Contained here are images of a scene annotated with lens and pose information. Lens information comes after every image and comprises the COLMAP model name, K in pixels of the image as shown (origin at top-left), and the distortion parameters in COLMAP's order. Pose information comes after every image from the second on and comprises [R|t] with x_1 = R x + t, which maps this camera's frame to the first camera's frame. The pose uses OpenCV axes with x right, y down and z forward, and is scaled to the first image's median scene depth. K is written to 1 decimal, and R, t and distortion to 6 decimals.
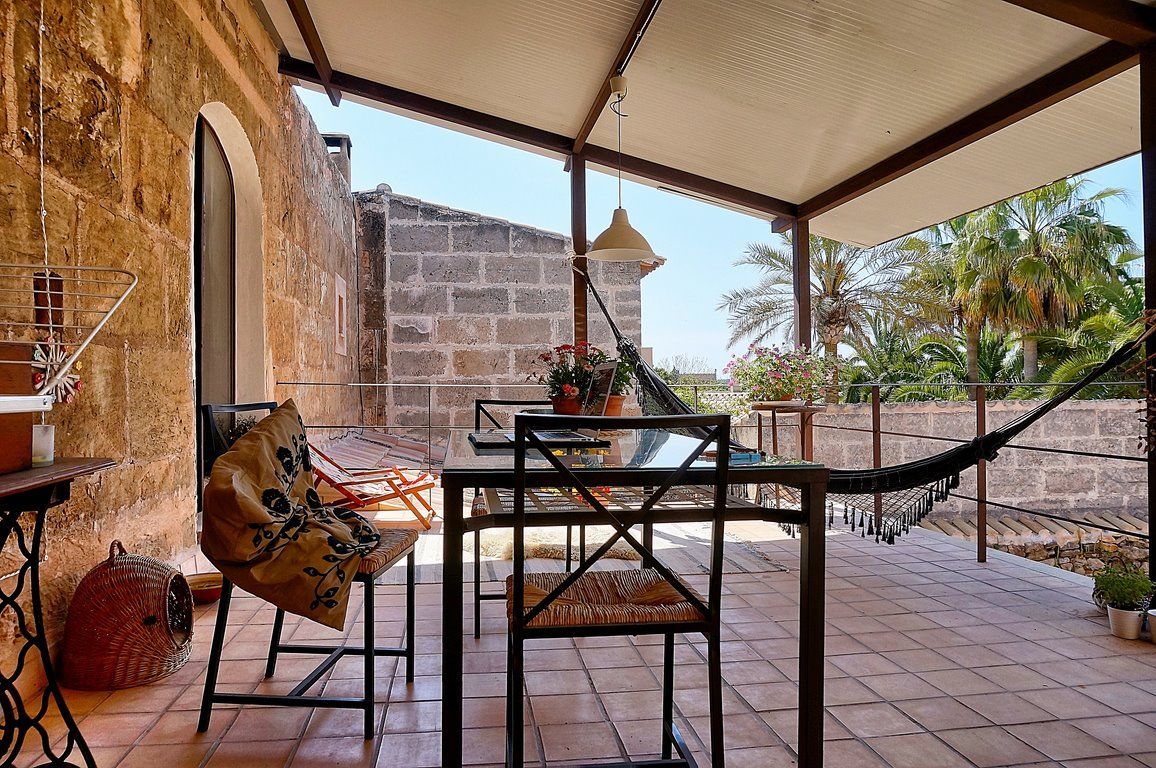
lens RADIAL K [[774.6, 0, 578.0], [0, 774.6, 384.0], [0, 0, 1]] dist [0.000555, 0.000507]
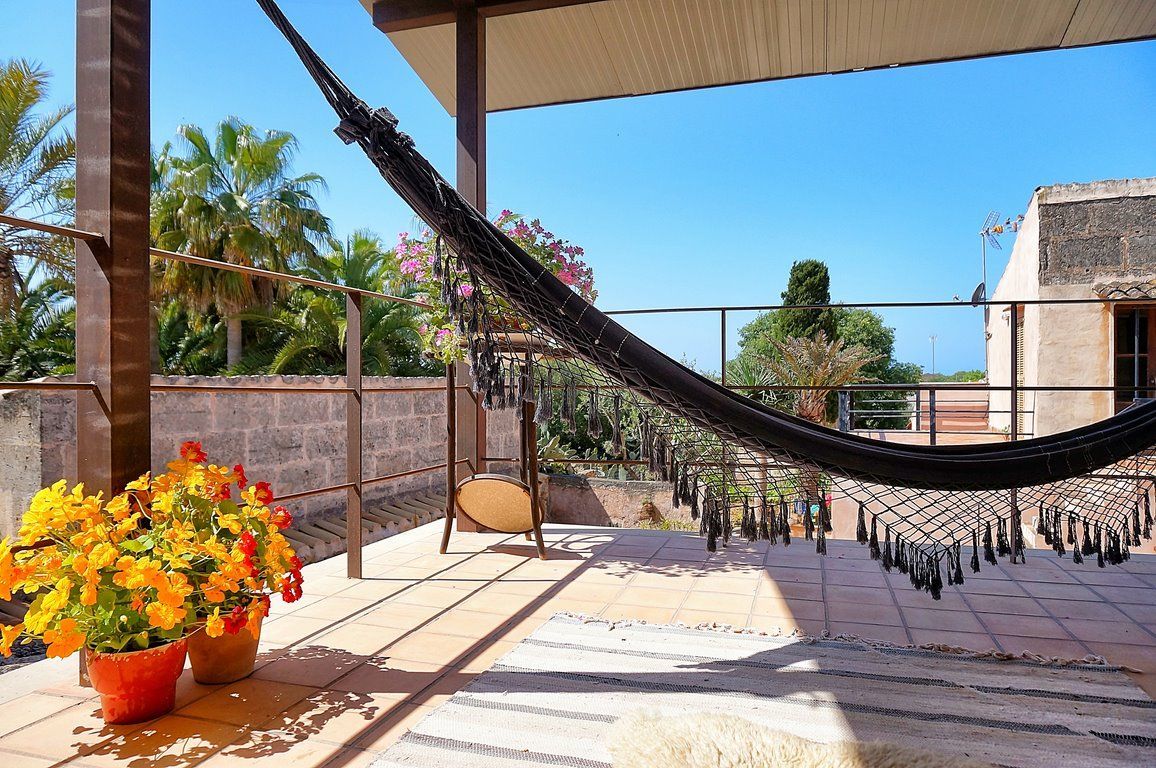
lens RADIAL K [[774.6, 0, 578.0], [0, 774.6, 384.0], [0, 0, 1]] dist [0.000555, 0.000507]
pose [[0.435320, 0.010399, 0.900216, -0.099532], [-0.013657, 0.999894, -0.004946, 0.030674], [-0.900172, -0.010141, 0.435416, 0.403418]]
